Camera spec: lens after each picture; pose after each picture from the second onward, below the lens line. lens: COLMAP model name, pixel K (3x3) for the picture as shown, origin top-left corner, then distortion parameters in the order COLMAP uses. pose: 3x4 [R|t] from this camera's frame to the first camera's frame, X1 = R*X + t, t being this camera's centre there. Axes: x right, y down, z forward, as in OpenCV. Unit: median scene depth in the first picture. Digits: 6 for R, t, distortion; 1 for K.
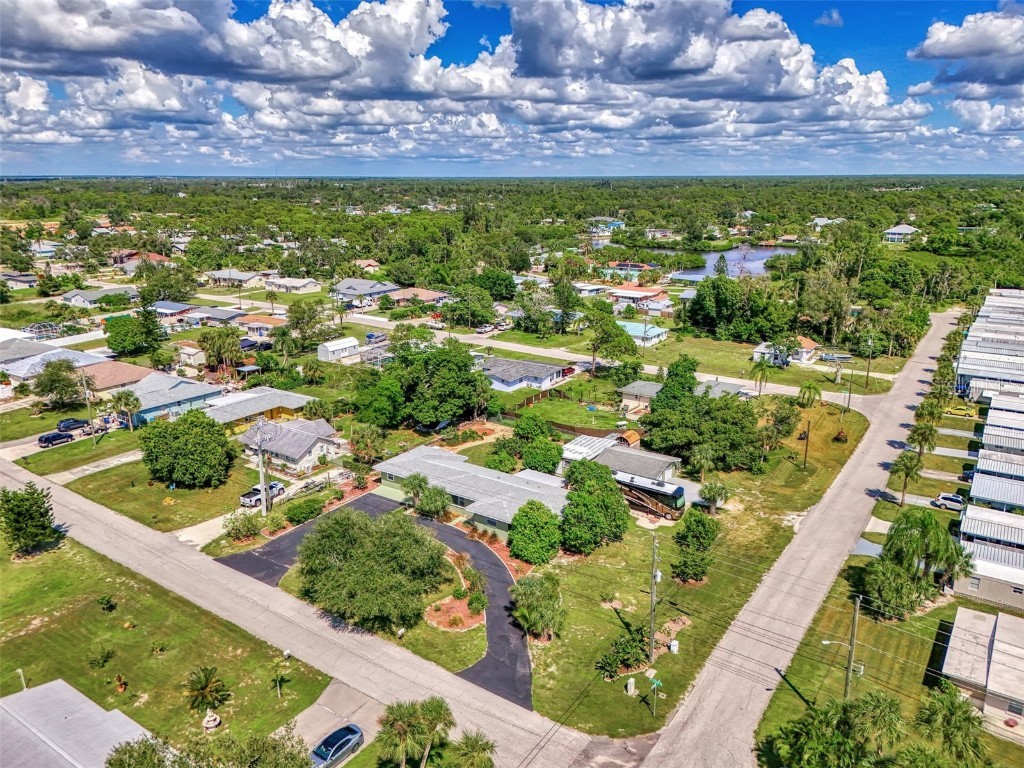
lens RADIAL K [[752.7, 0, 515.0], [0, 752.7, 382.6], [0, 0, 1]] dist [0.066755, -0.069384]
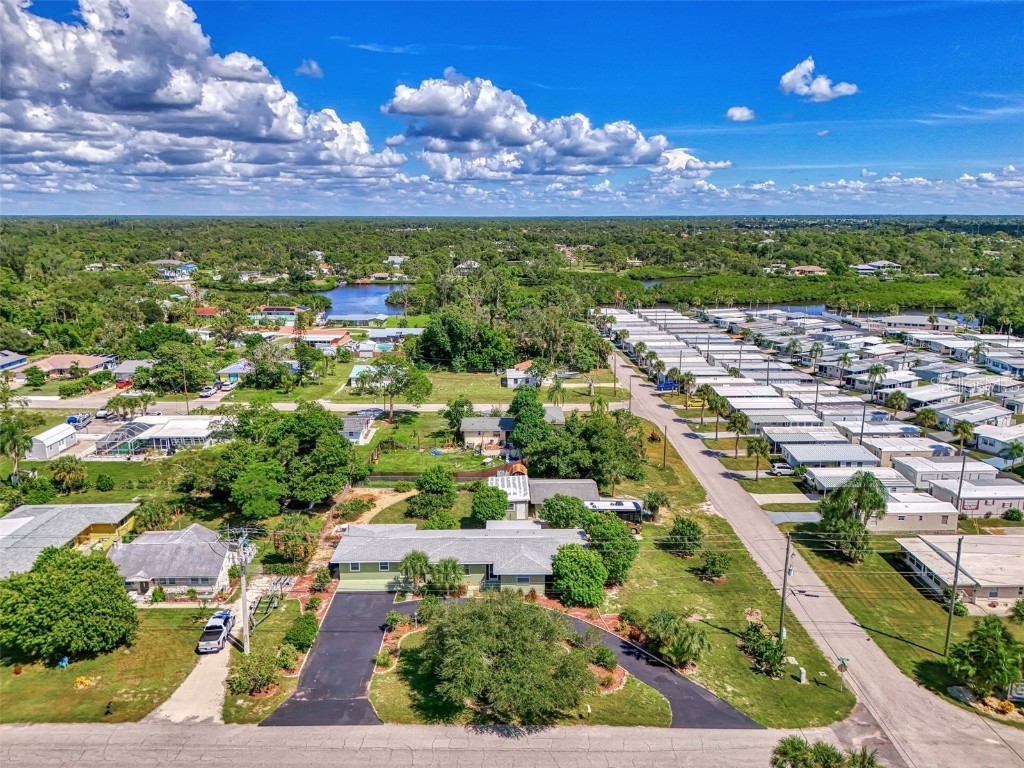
lens RADIAL K [[749.0, 0, 514.4], [0, 749.0, 407.9], [0, 0, 1]] dist [0.070400, -0.068266]
pose [[0.819300, -0.144175, 0.554942, -0.384913], [0.153858, 0.987654, 0.029443, -0.041078], [-0.552335, 0.061260, 0.831368, 0.151650]]
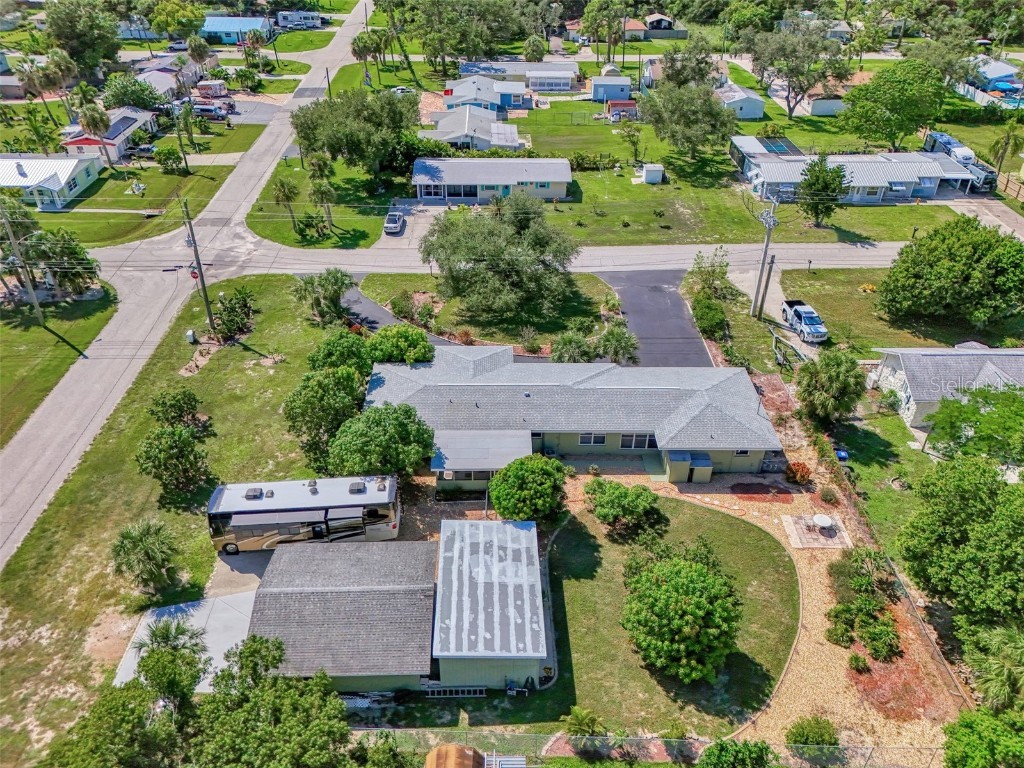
lens RADIAL K [[784.9, 0, 512.0], [0, 784.9, 384.0], [0, 0, 1]] dist [0.076951, -0.075289]
pose [[-0.815422, 0.318423, -0.483418, 0.219850], [-0.165654, 0.671826, 0.721948, -0.249119], [0.554658, 0.668772, -0.495074, 1.012634]]
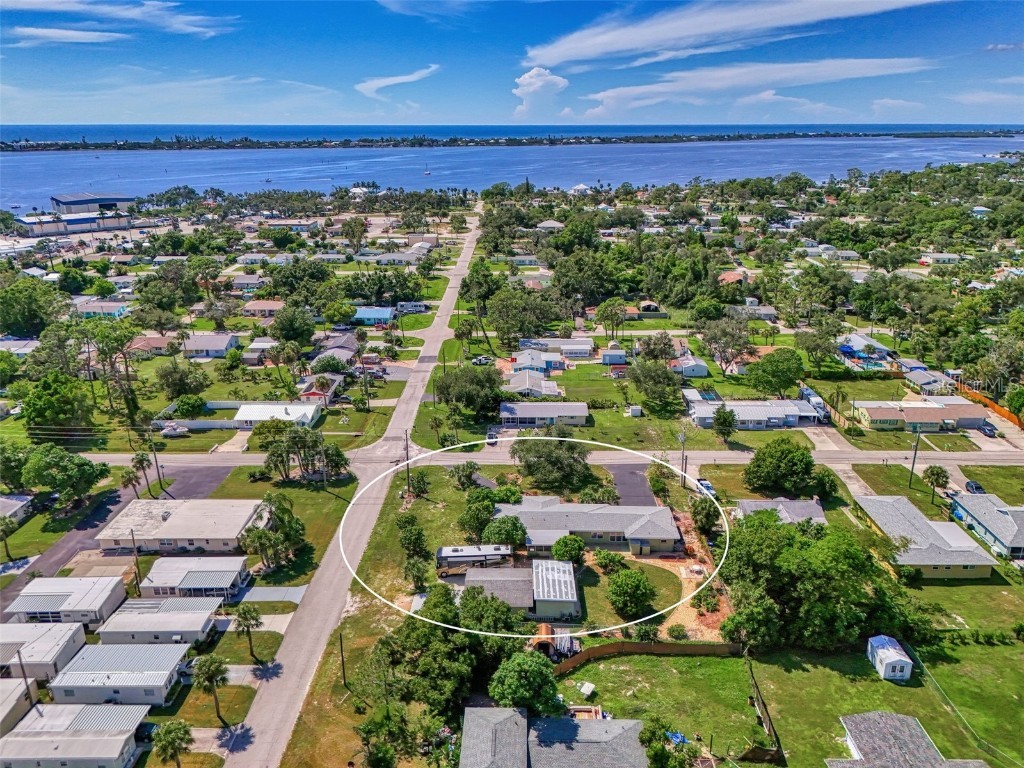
lens RADIAL K [[749.0, 0, 514.4], [0, 749.0, 407.9], [0, 0, 1]] dist [0.070400, -0.068266]
pose [[-0.835187, 0.196586, -0.513631, 0.534599], [-0.144684, 0.822495, 0.550062, -0.568068], [0.530593, 0.533719, -0.658494, 1.337729]]
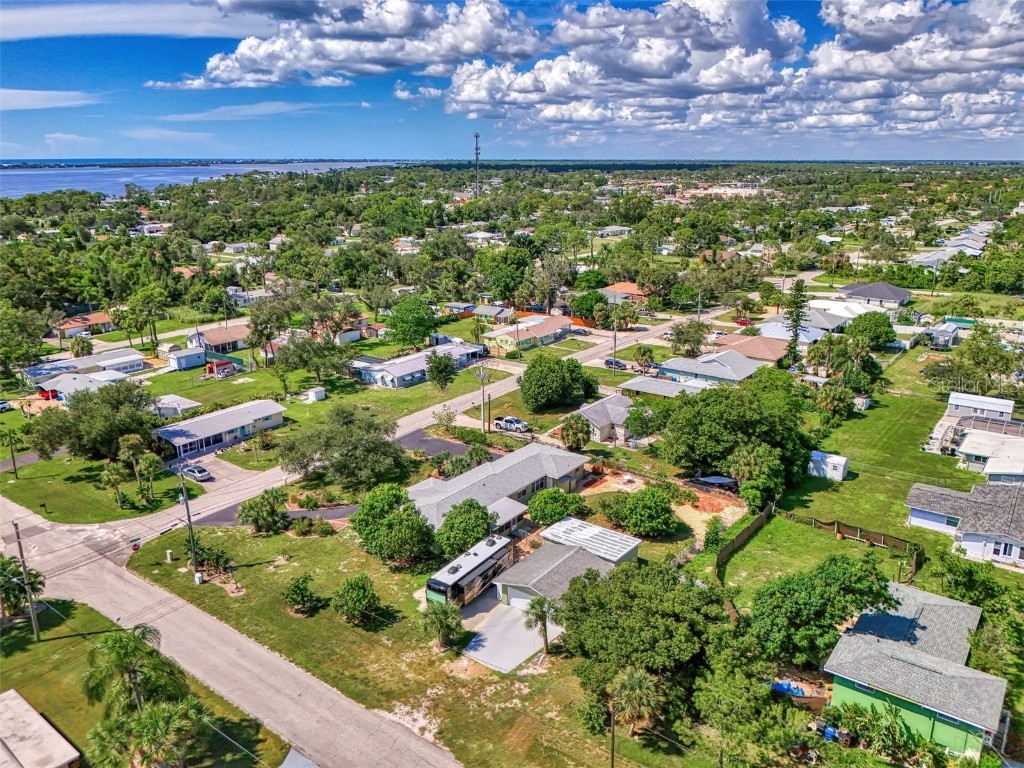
lens RADIAL K [[751.3, 0, 510.0], [0, 751.3, 389.0], [0, 0, 1]] dist [0.064002, -0.067165]
pose [[-0.053401, 0.288739, -0.955917, 0.697503], [-0.261347, 0.919875, 0.292452, -0.226827], [0.963767, 0.265444, 0.026339, 0.764603]]
